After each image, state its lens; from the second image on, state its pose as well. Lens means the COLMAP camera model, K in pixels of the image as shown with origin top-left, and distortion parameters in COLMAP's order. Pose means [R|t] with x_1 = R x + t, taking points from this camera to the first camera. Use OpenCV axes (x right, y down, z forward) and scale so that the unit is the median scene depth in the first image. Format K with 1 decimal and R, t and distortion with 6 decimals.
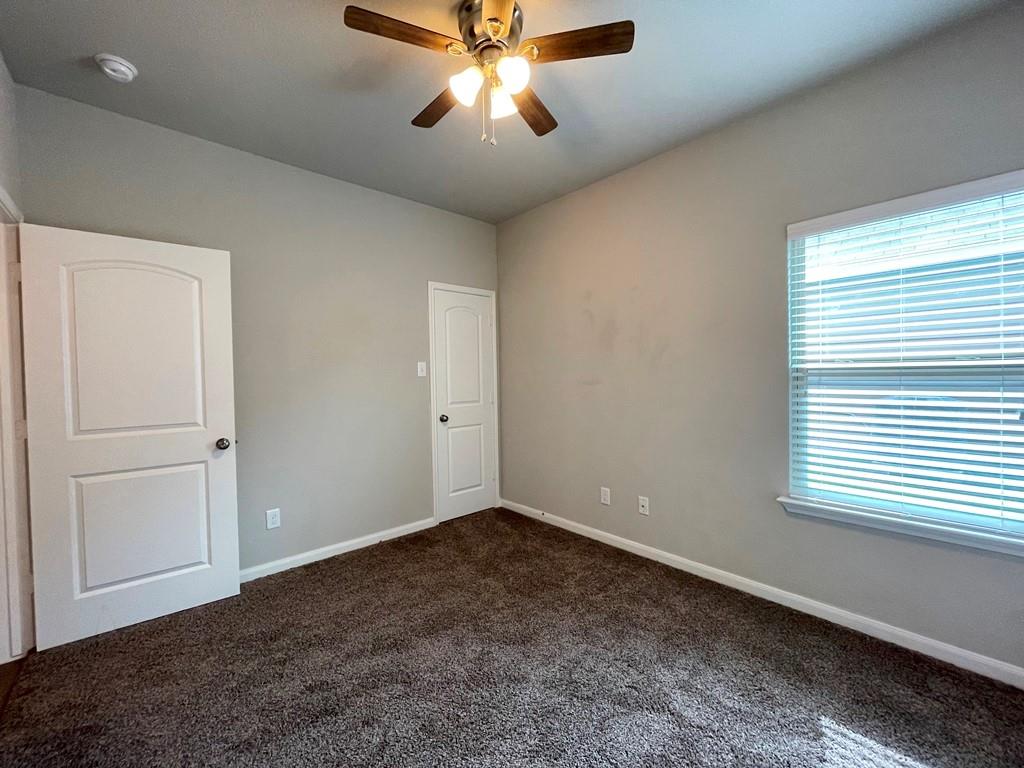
lens RADIAL K [[414.4, 0, 515.2], [0, 414.4, 380.3], [0, 0, 1]] dist [-0.002120, -0.000235]
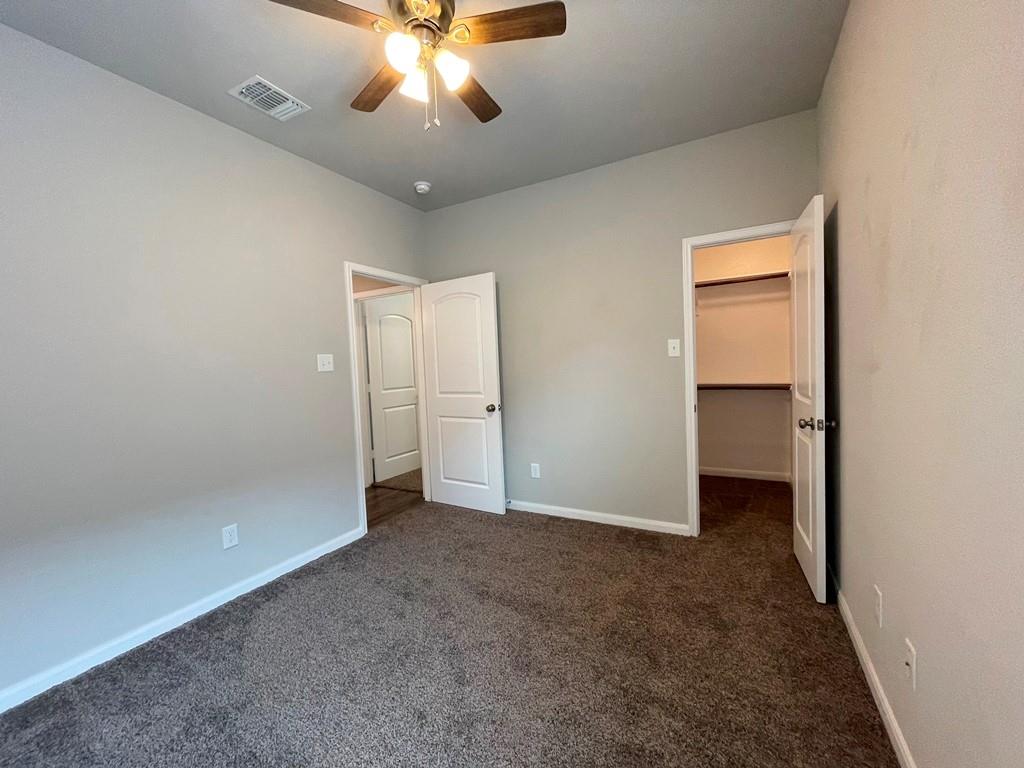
lens RADIAL K [[414.4, 0, 514.4], [0, 414.4, 379.6], [0, 0, 1]] dist [-0.002120, -0.000235]
pose [[0.333098, 0.040994, -0.942001, 0.667818], [0.021417, 0.998468, 0.051024, -0.016790], [0.942649, -0.037171, 0.331710, 0.590413]]
